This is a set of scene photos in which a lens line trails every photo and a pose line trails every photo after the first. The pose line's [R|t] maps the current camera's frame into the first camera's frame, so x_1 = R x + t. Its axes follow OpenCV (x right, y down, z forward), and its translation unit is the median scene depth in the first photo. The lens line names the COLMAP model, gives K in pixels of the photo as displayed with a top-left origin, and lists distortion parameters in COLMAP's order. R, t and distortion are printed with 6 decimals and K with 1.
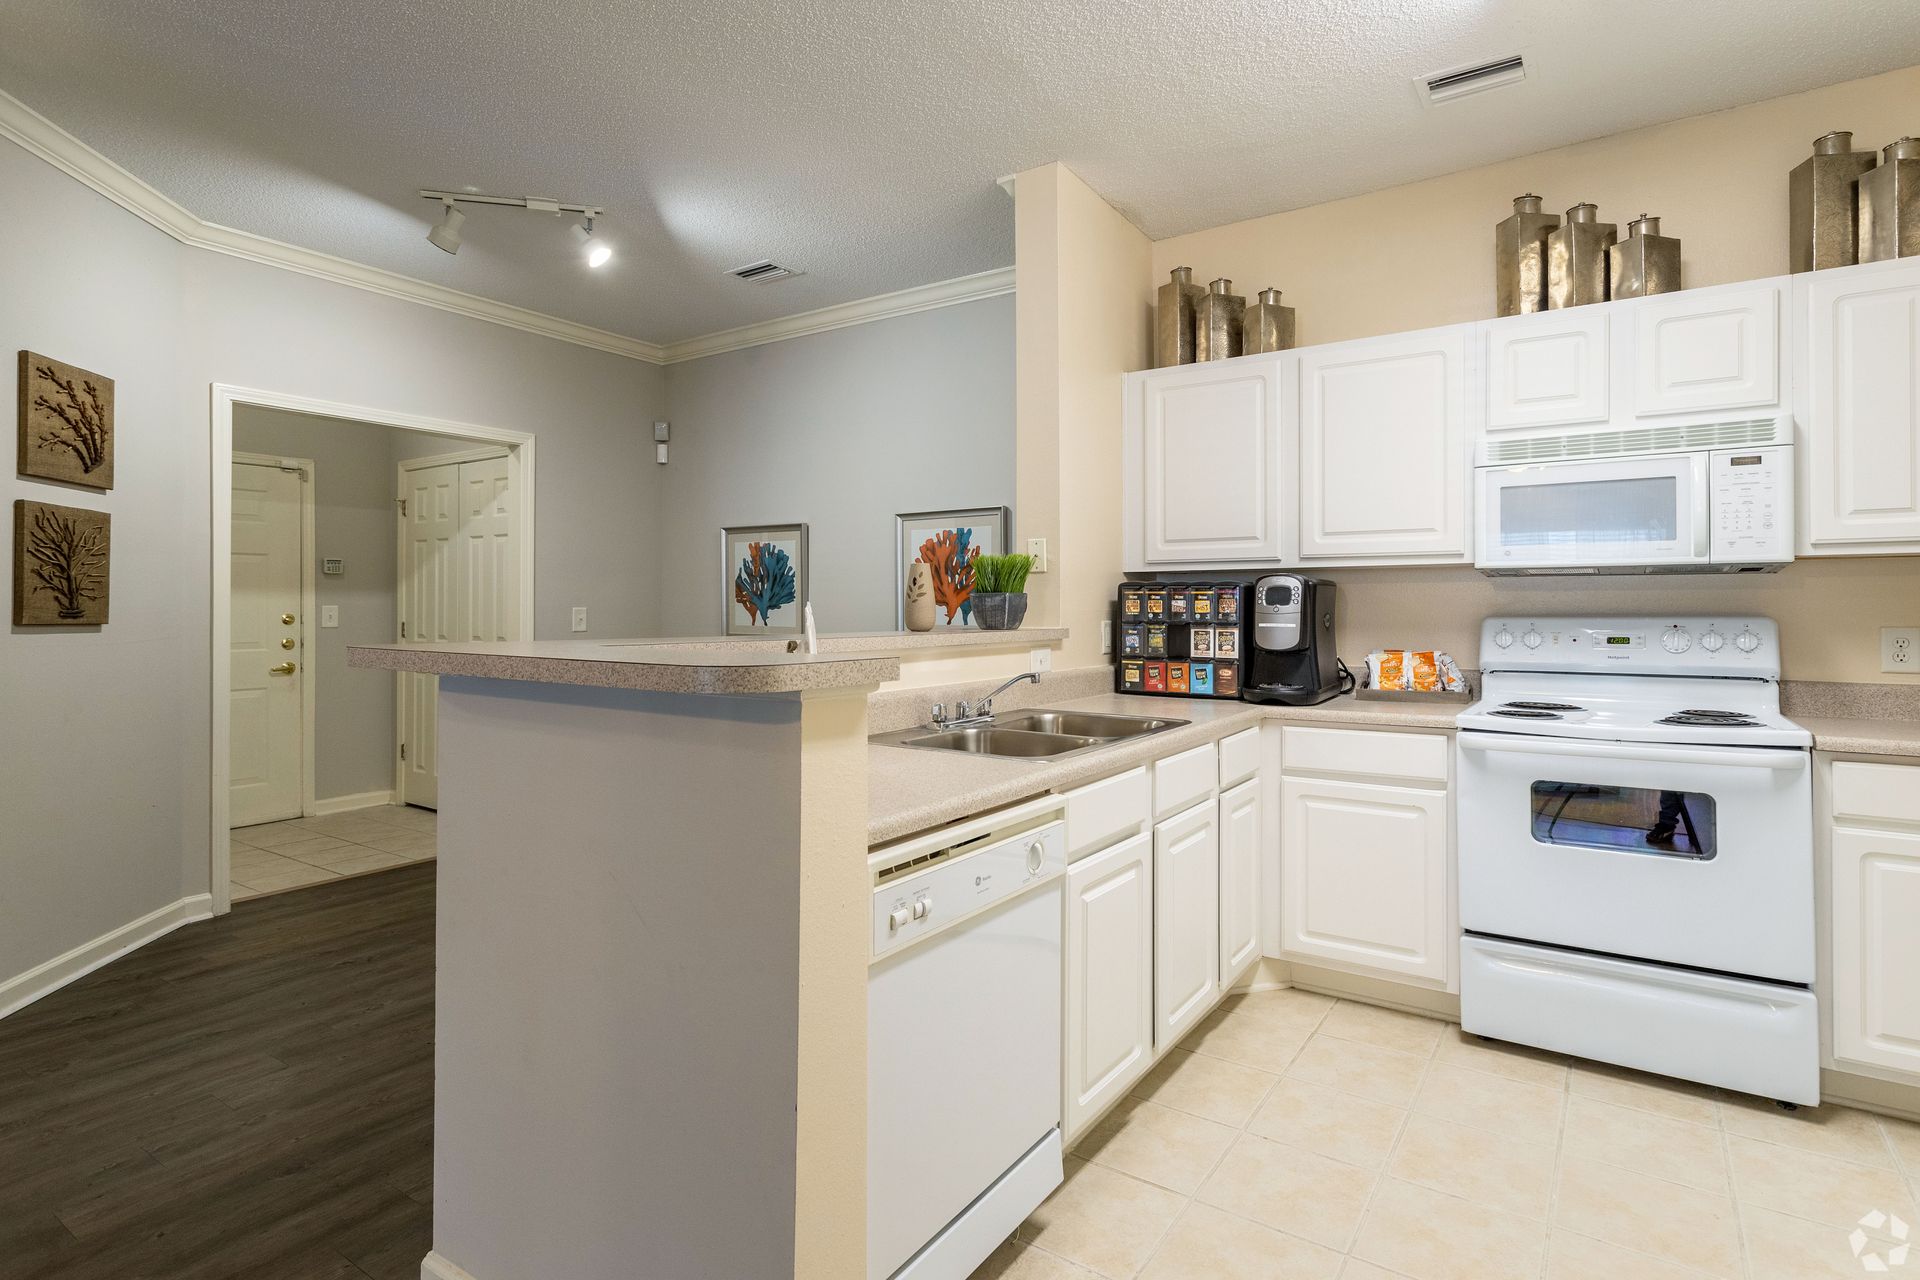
lens RADIAL K [[941.1, 0, 994.1], [0, 941.1, 594.1], [0, 0, 1]] dist [0.000212, 0.000895]
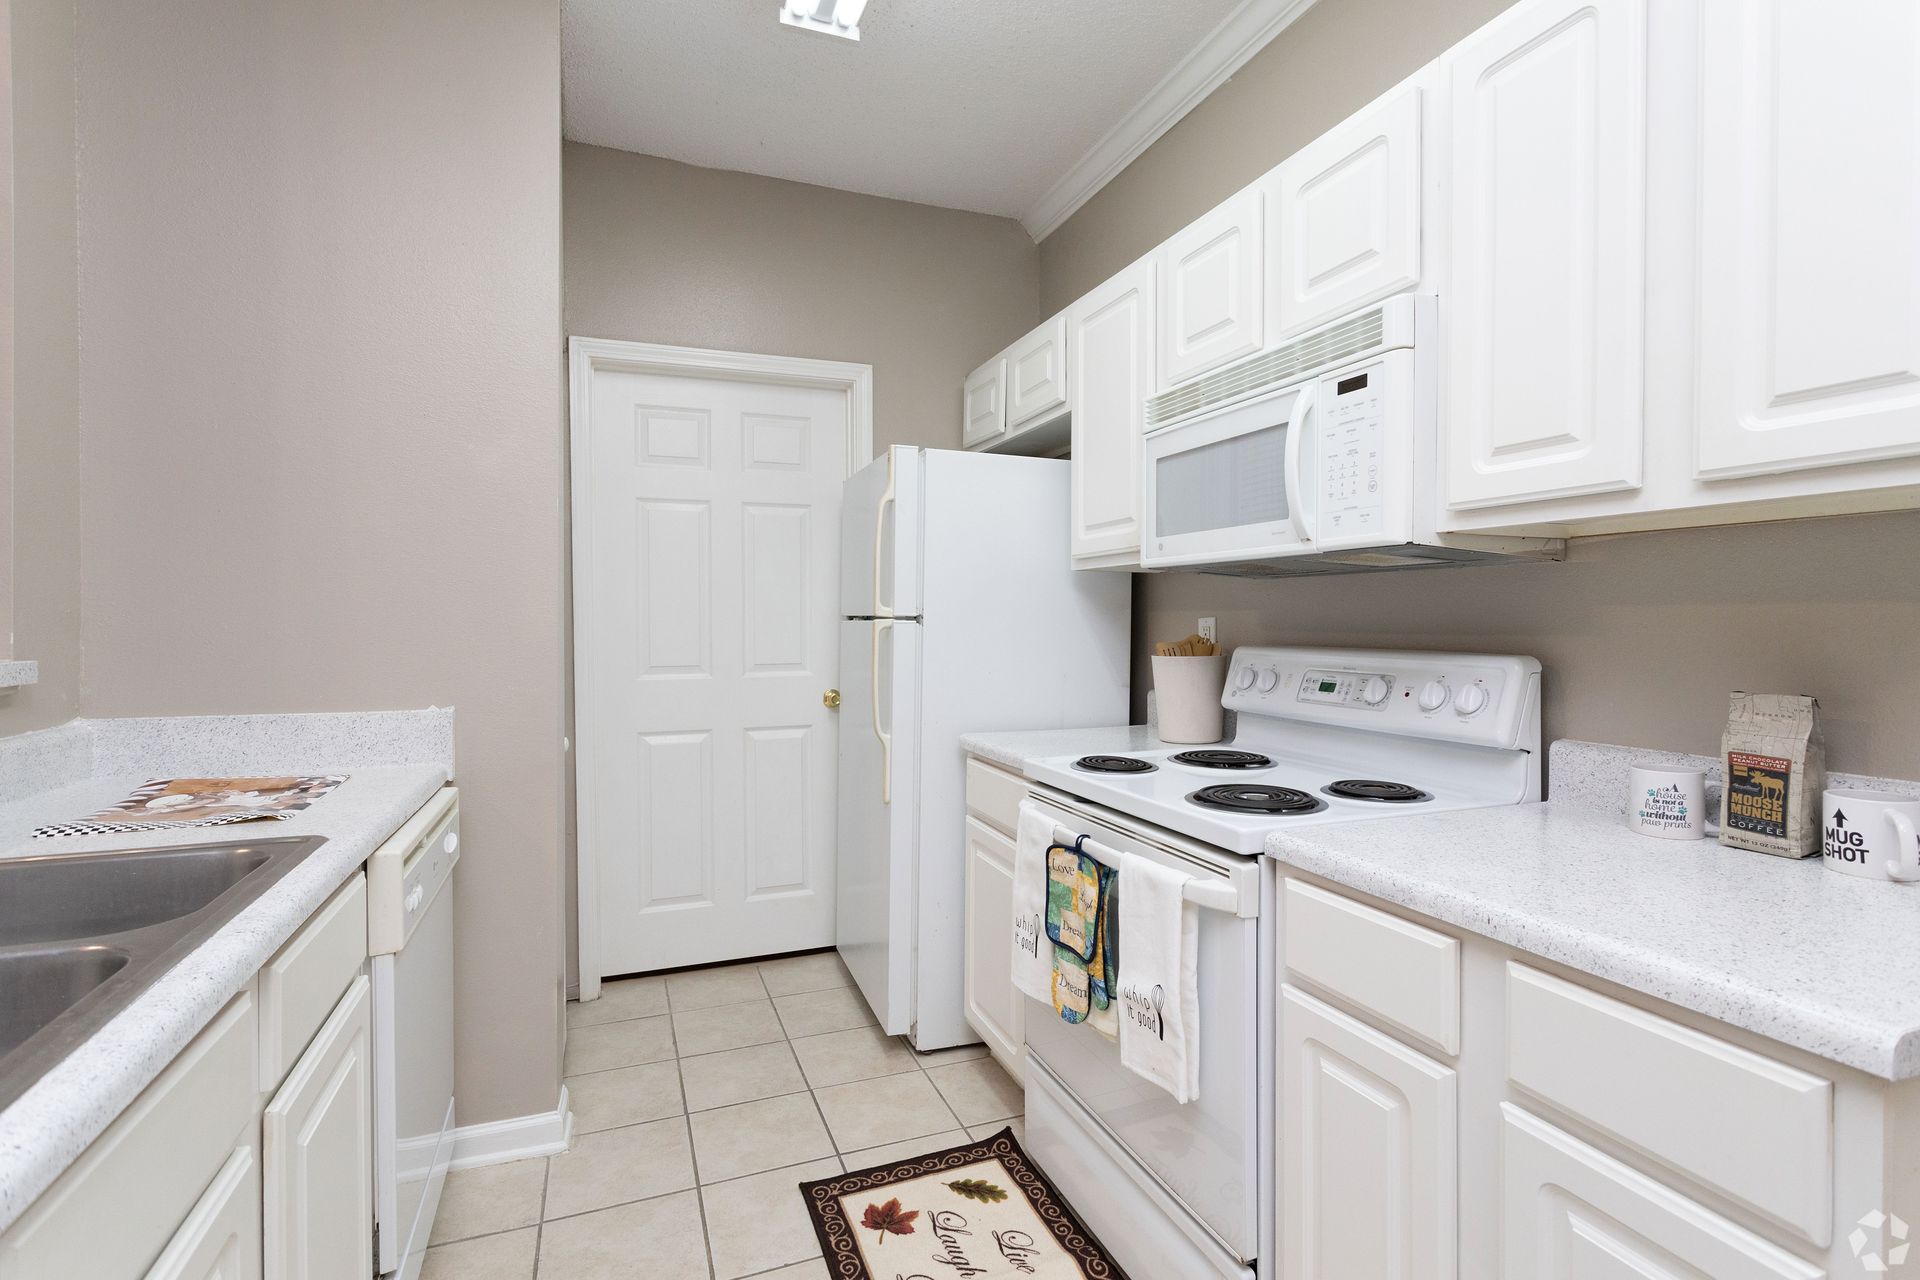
lens RADIAL K [[906.6, 0, 960.0], [0, 906.6, 640.0], [0, 0, 1]] dist [0.000583, 0.000191]
pose [[0.816374, 0.010291, -0.577432, 0.720092], [0.005890, 0.999641, 0.026142, 0.006886], [0.577494, -0.024743, 0.816020, 0.280159]]
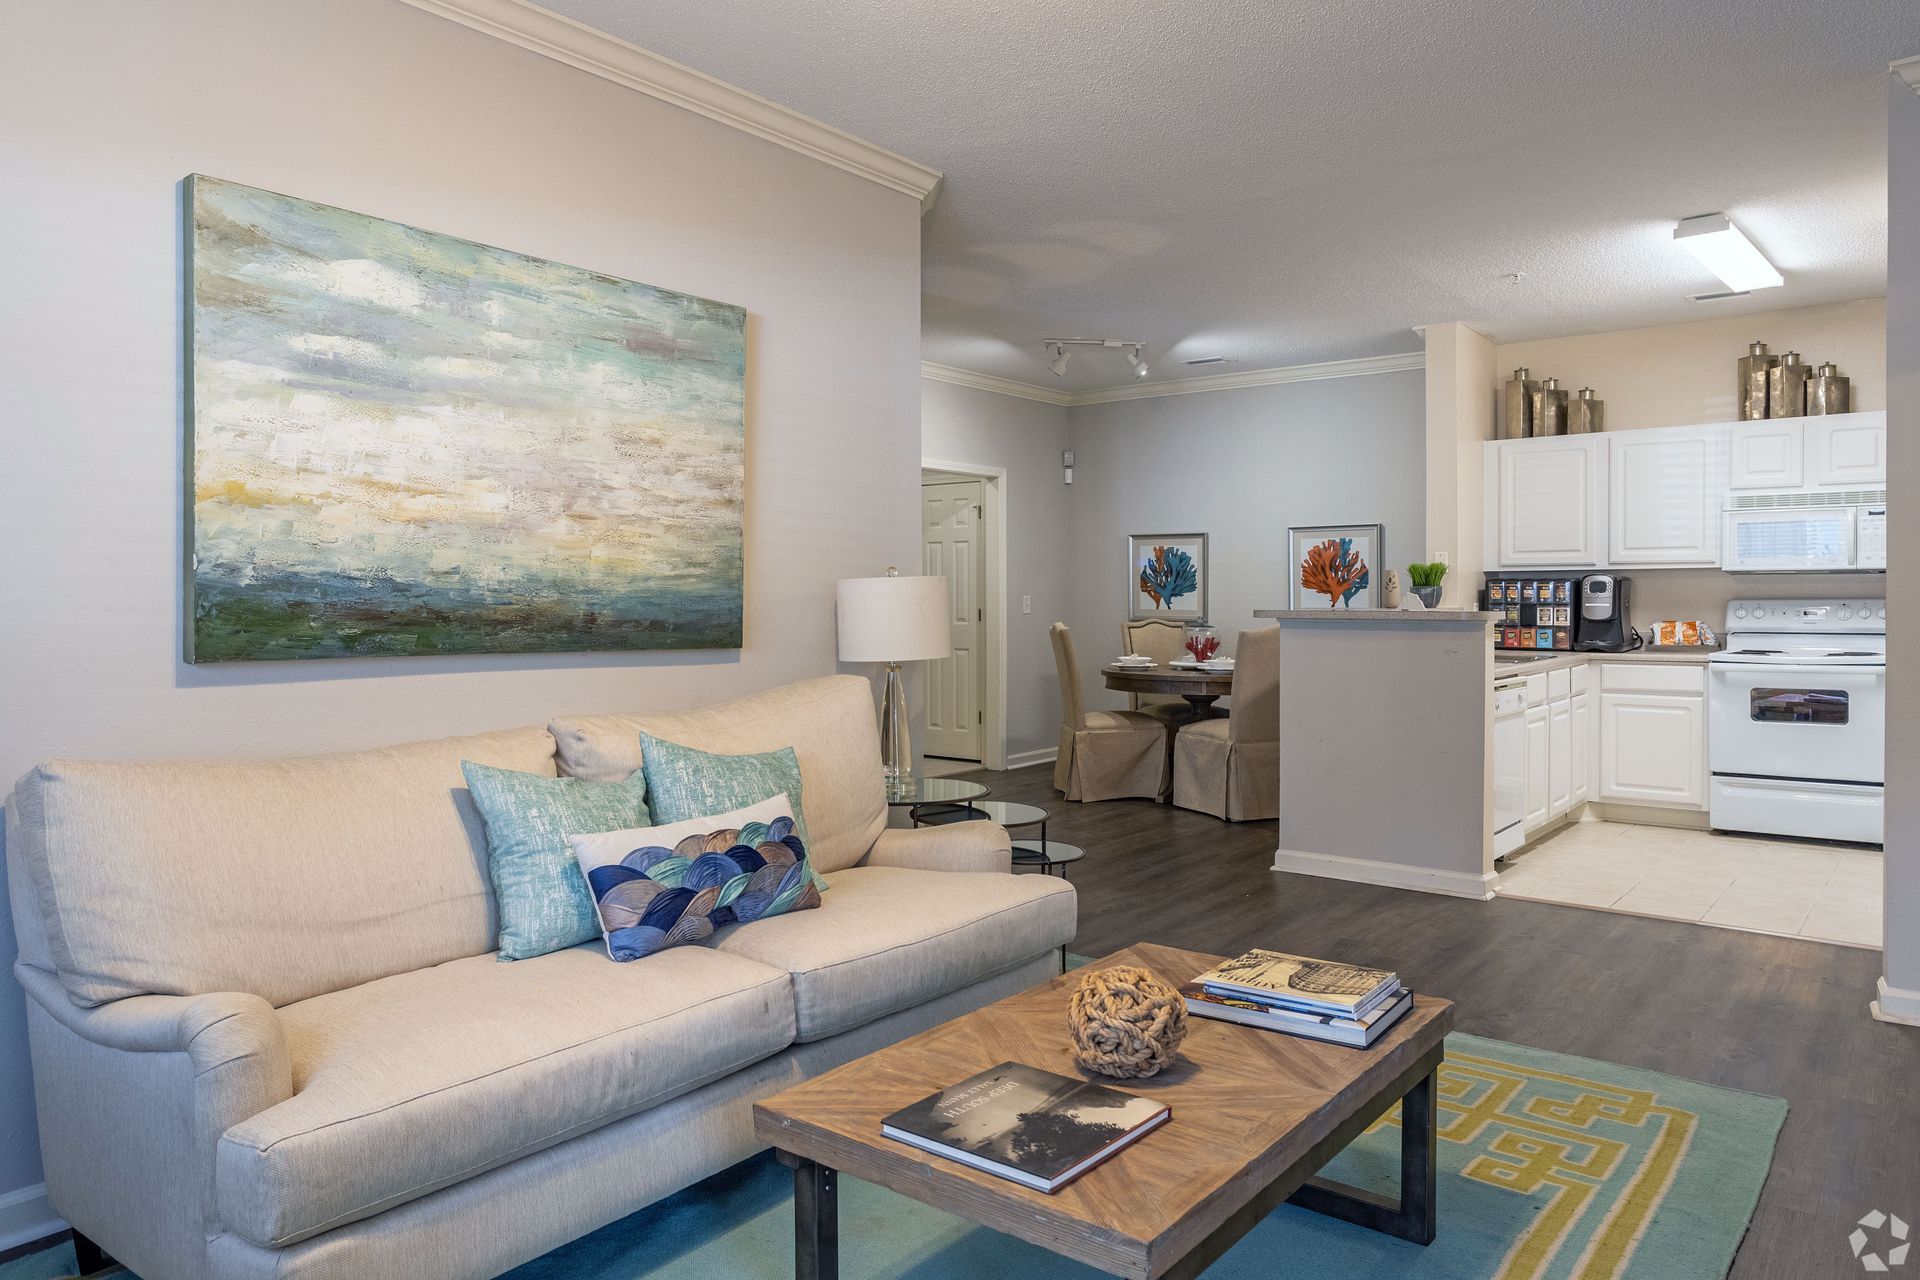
lens RADIAL K [[1269.8, 0, 957.6], [0, 1269.8, 606.1], [0, 0, 1]] dist [0.000245, 0.001810]
pose [[0.995904, -0.001474, -0.090406, -0.579905], [0.003412, 0.999768, 0.021286, -0.015133], [0.090354, -0.021507, 0.995677, -1.246165]]
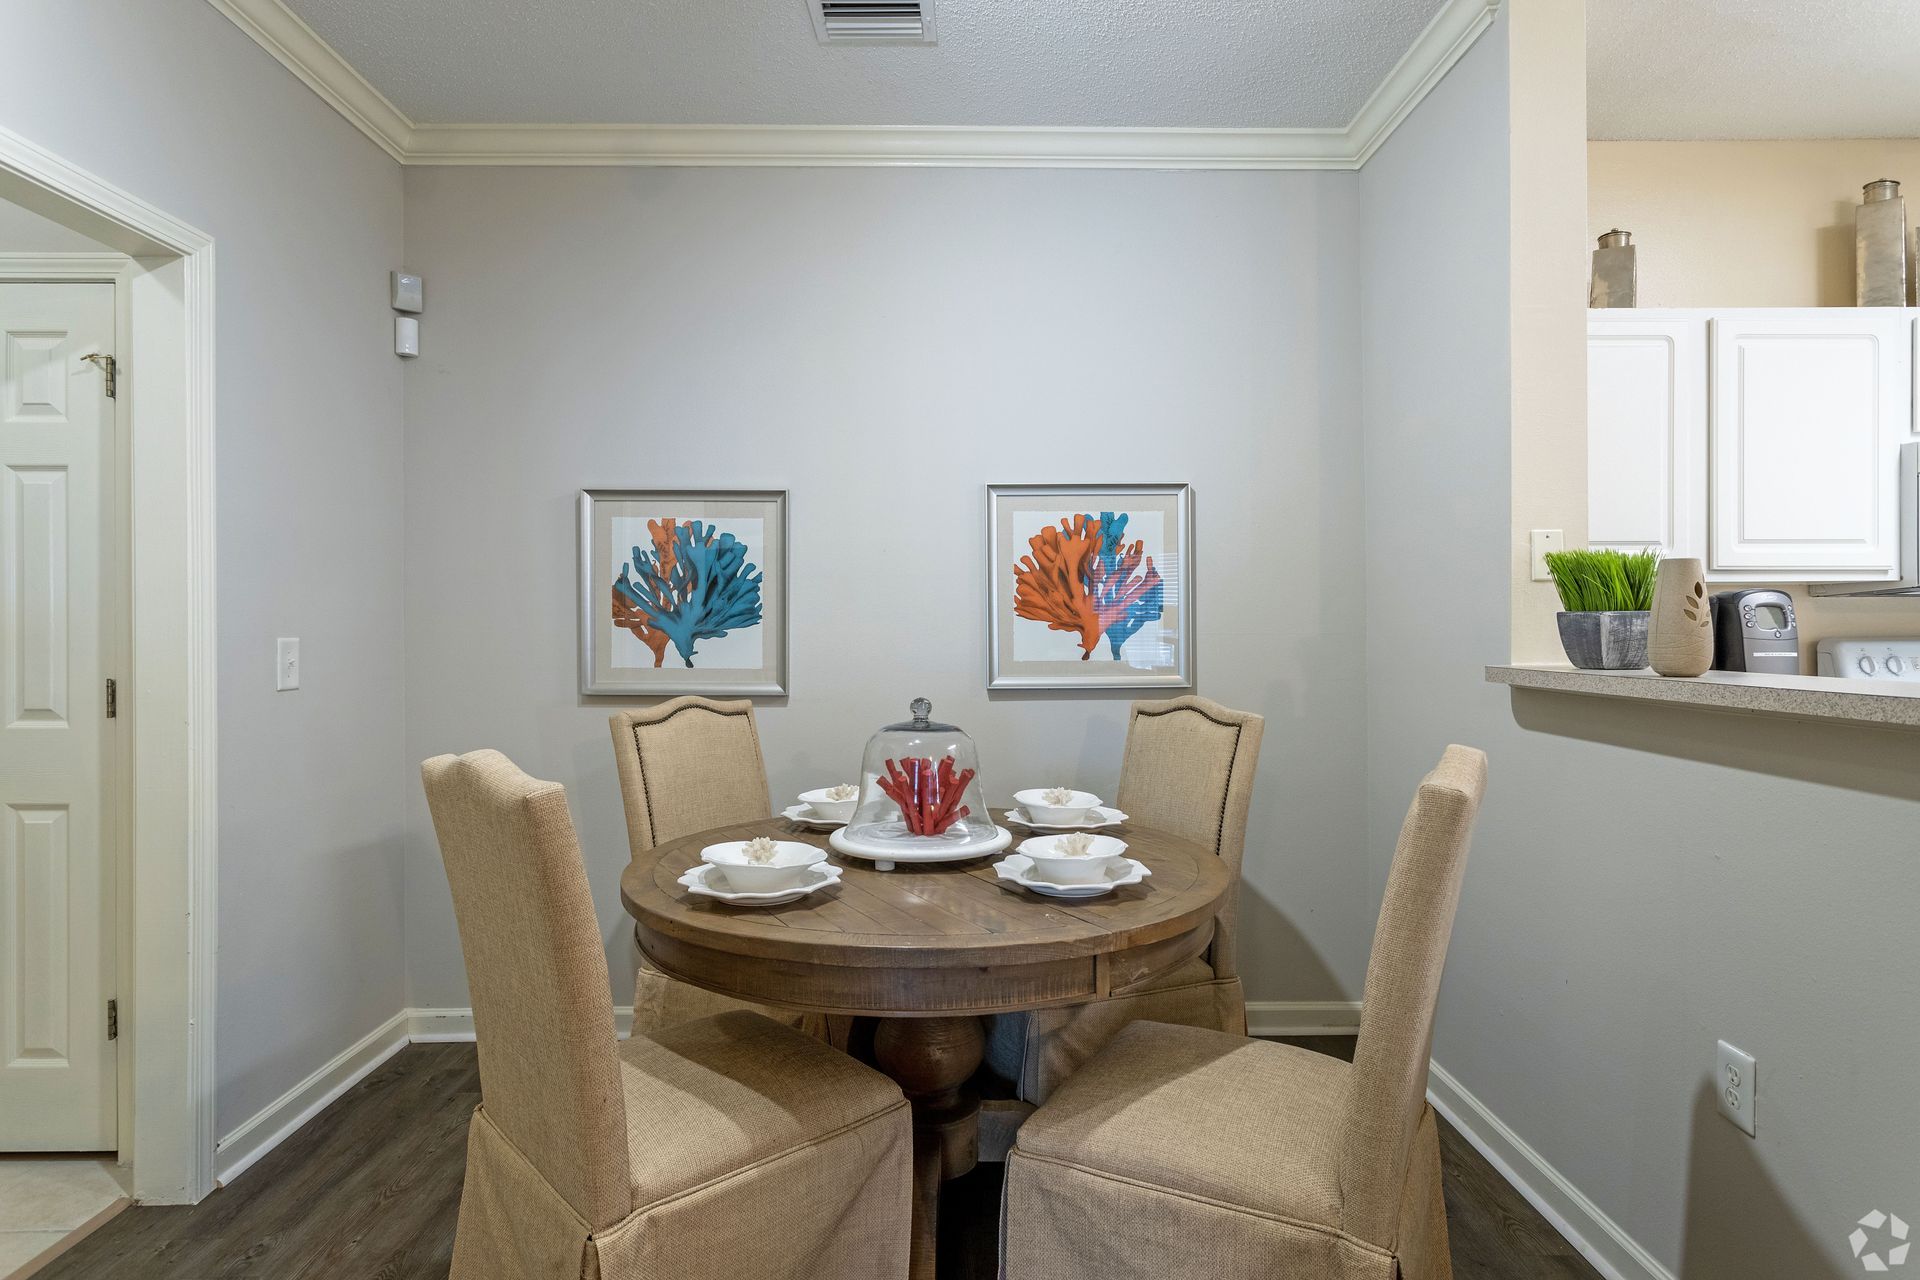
lens RADIAL K [[1014.7, 0, 953.9], [0, 1014.7, 626.2], [0, 0, 1]] dist [-0.000505, 0.001439]
pose [[0.835288, -0.001186, 0.549811, -0.681637], [-0.004133, 0.999956, 0.008435, 0.004877], [-0.549797, -0.009318, 0.835247, 0.622540]]
